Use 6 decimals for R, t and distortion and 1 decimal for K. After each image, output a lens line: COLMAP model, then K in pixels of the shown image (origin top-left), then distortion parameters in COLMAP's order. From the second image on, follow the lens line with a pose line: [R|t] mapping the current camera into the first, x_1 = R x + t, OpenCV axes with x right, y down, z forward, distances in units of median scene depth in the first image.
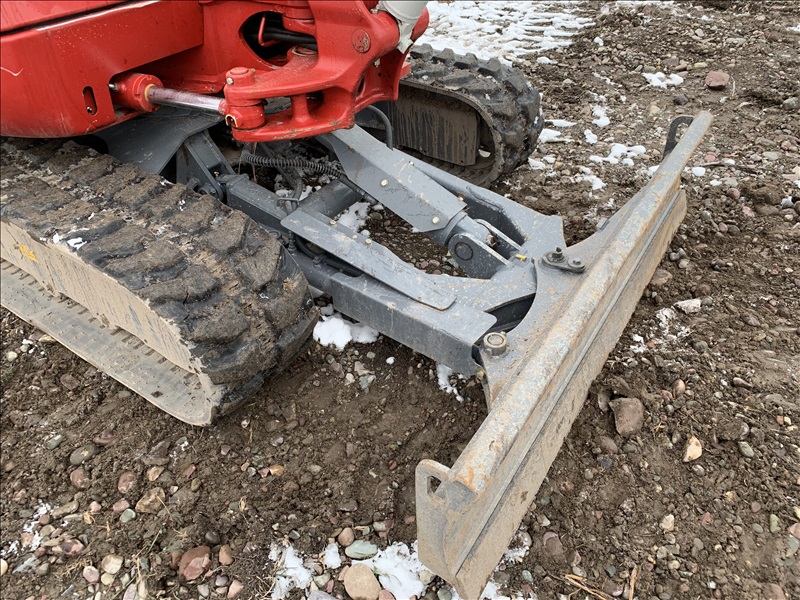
lens RADIAL K [[596.3, 0, 385.4], [0, 596.3, 285.4], [0, 0, 1]] dist [0.025636, -0.031910]
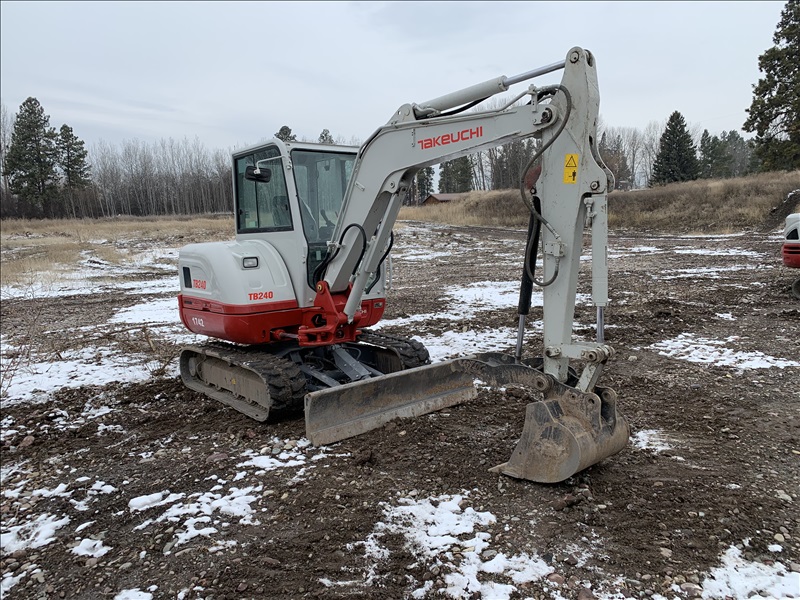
lens RADIAL K [[603.8, 0, 385.8], [0, 603.8, 279.5], [0, 0, 1]] dist [0.047439, -0.052706]
pose [[0.953873, 0.005780, -0.300155, 1.214530], [-0.169959, 0.834558, -0.524048, 1.130654], [0.247468, 0.550889, 0.797045, -1.773682]]
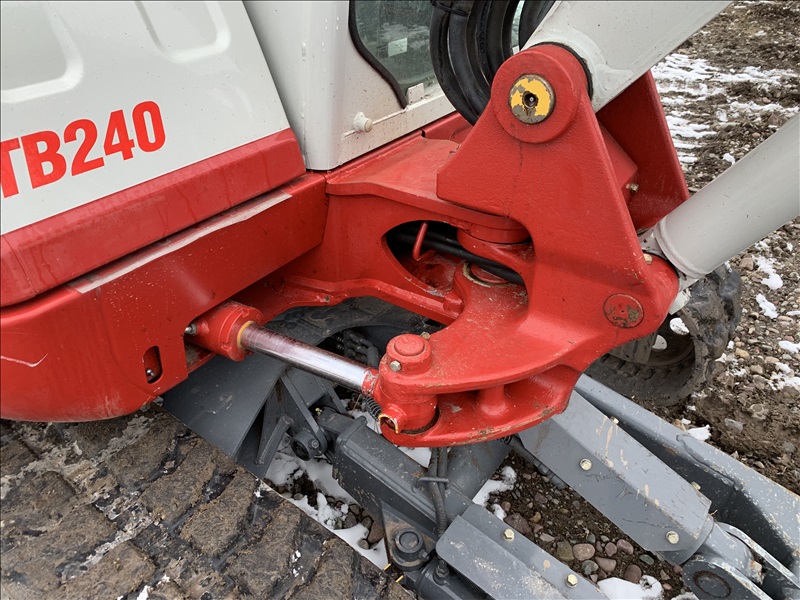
lens RADIAL K [[609.5, 0, 398.1], [0, 609.5, 296.4], [0, 0, 1]] dist [0.037319, -0.045178]
pose [[0.998786, 0.047476, -0.013171, -0.233826], [-0.048260, 0.996555, -0.067449, -0.341179], [0.009924, 0.068002, 0.997636, 0.366595]]
